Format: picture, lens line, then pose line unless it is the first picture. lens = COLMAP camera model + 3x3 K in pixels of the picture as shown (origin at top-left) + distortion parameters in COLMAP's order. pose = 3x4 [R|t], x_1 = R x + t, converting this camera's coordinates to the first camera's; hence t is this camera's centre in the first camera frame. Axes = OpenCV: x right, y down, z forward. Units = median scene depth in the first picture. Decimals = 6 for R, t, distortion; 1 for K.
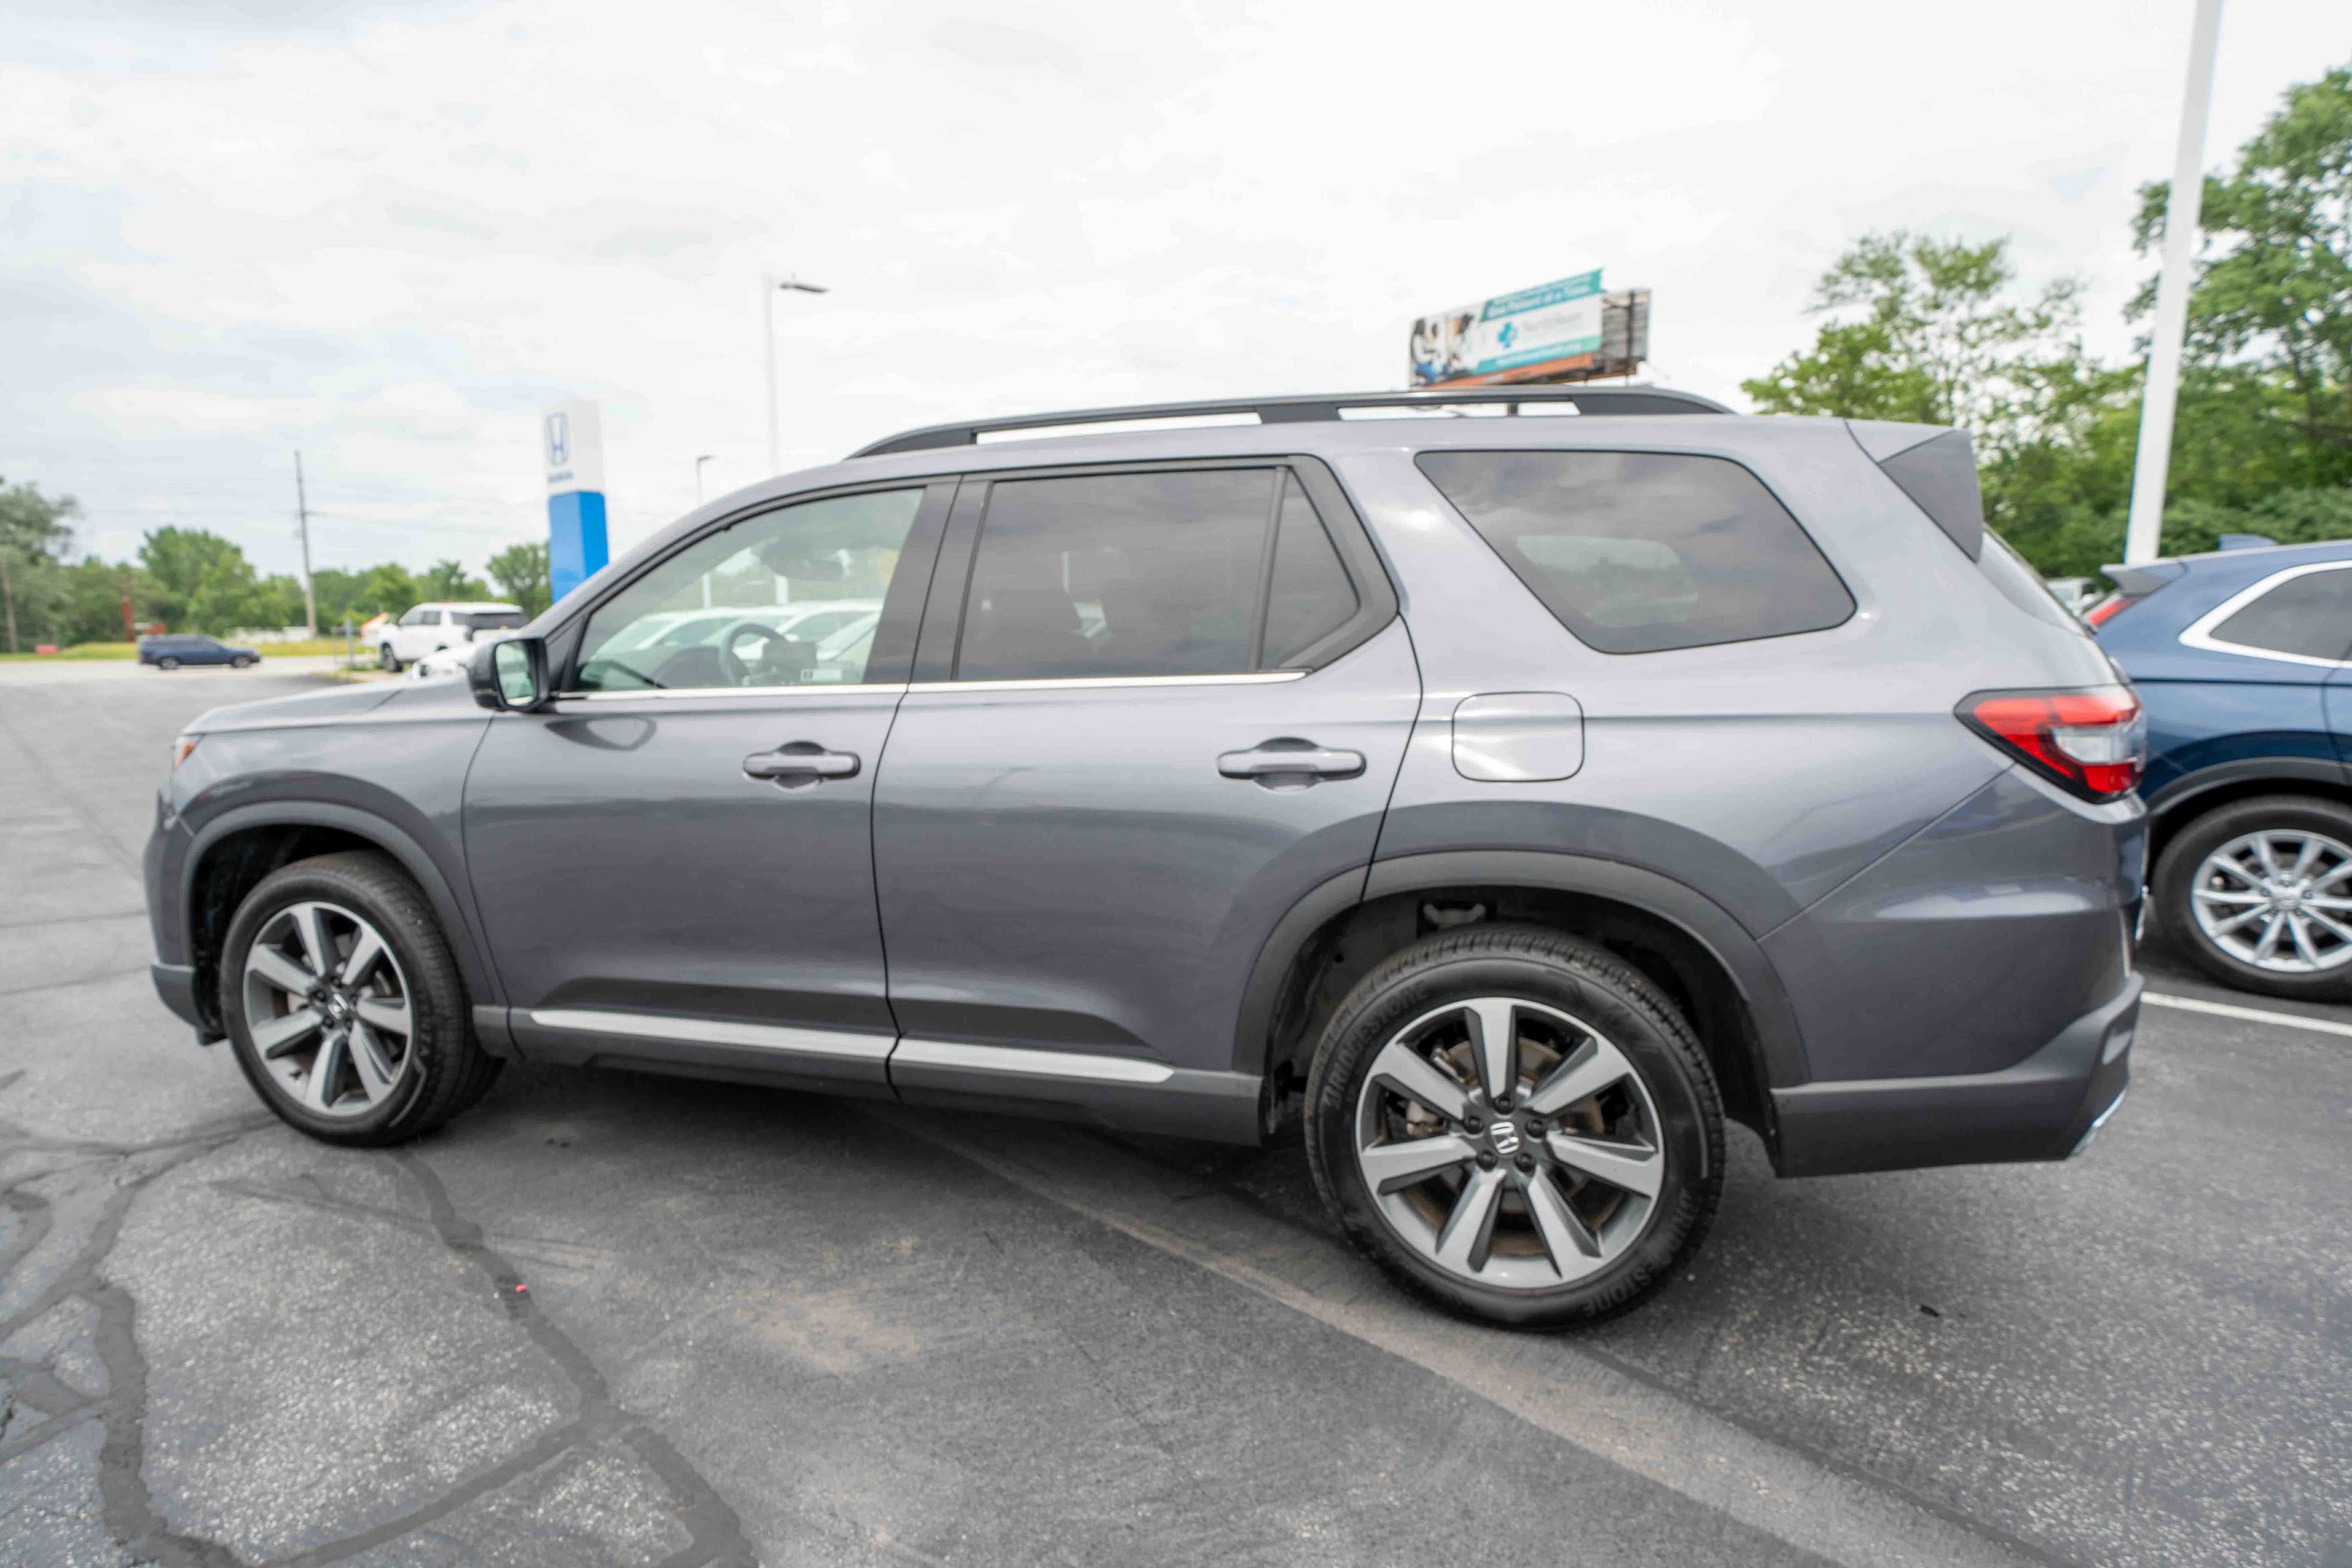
lens RADIAL K [[1302.6, 0, 1176.0], [0, 1302.6, 784.0], [0, 0, 1]] dist [0.022671, 0.002376]
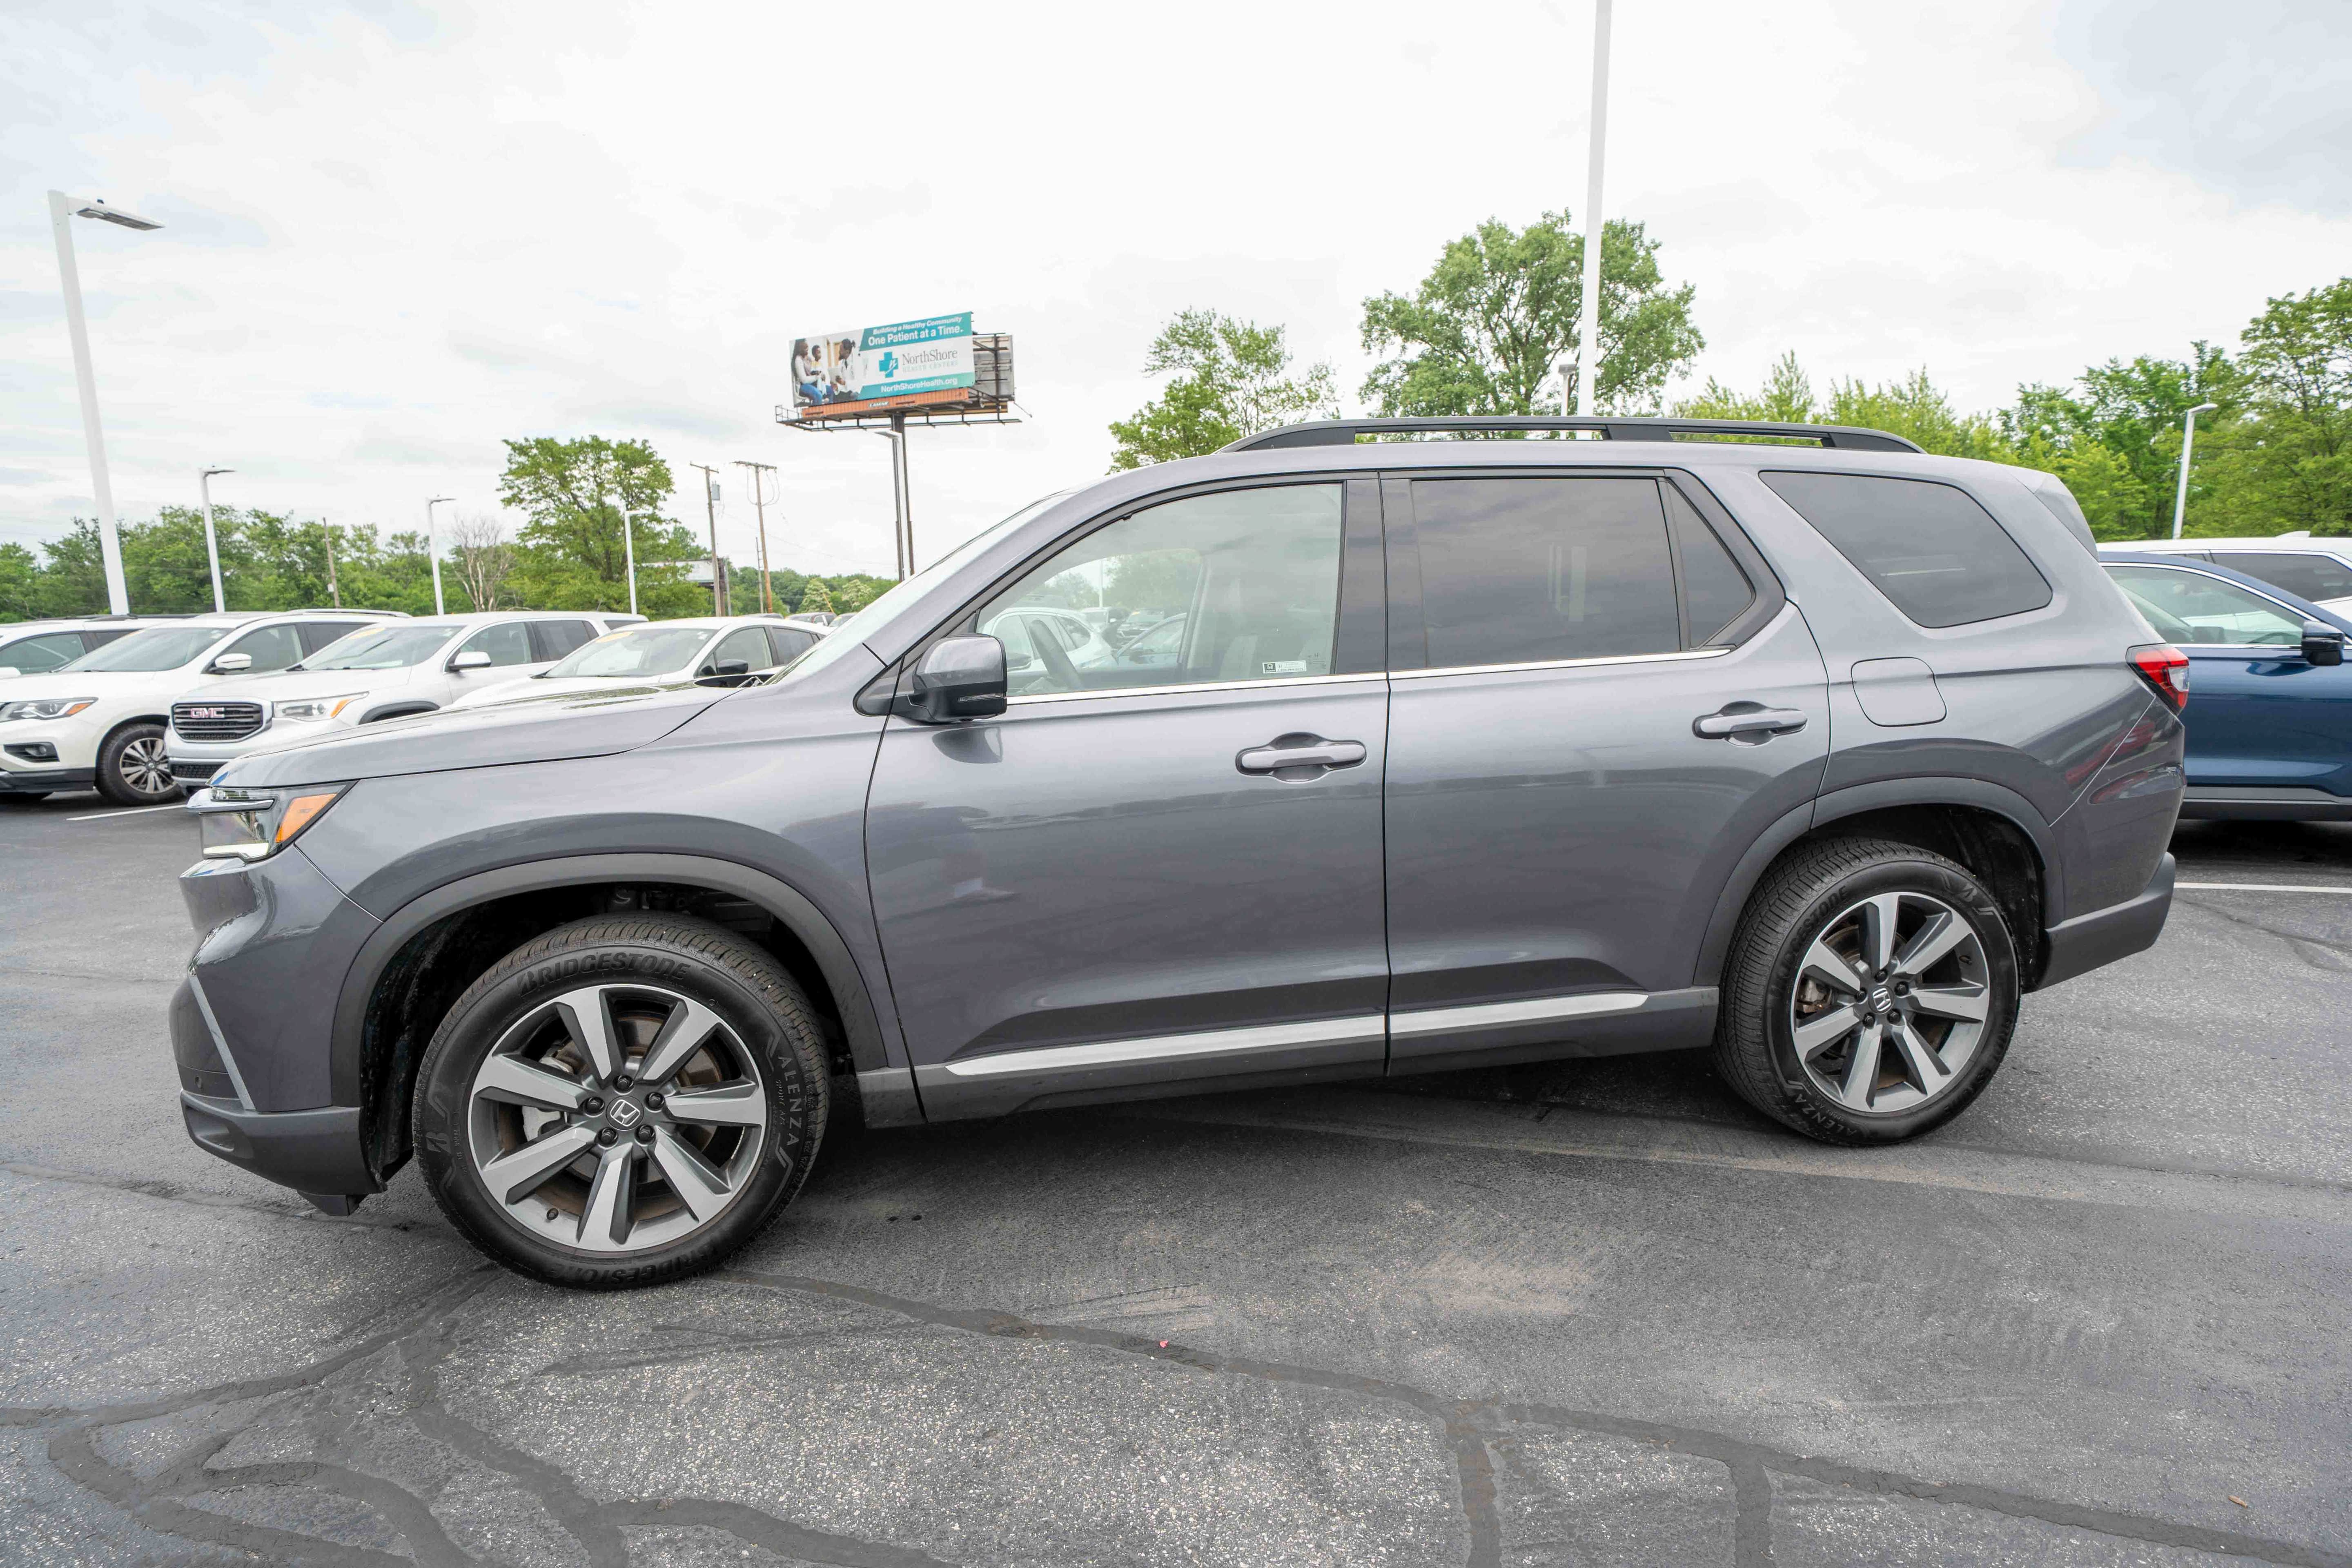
lens RADIAL K [[1229.5, 0, 1177.0], [0, 1229.5, 793.8], [0, 0, 1]] dist [0.019782, 0.000156]
pose [[0.868239, -0.078371, 0.489918, -0.465300], [0.076495, 0.996784, 0.023889, -0.008919], [-0.490214, 0.016735, 0.871441, 0.128358]]
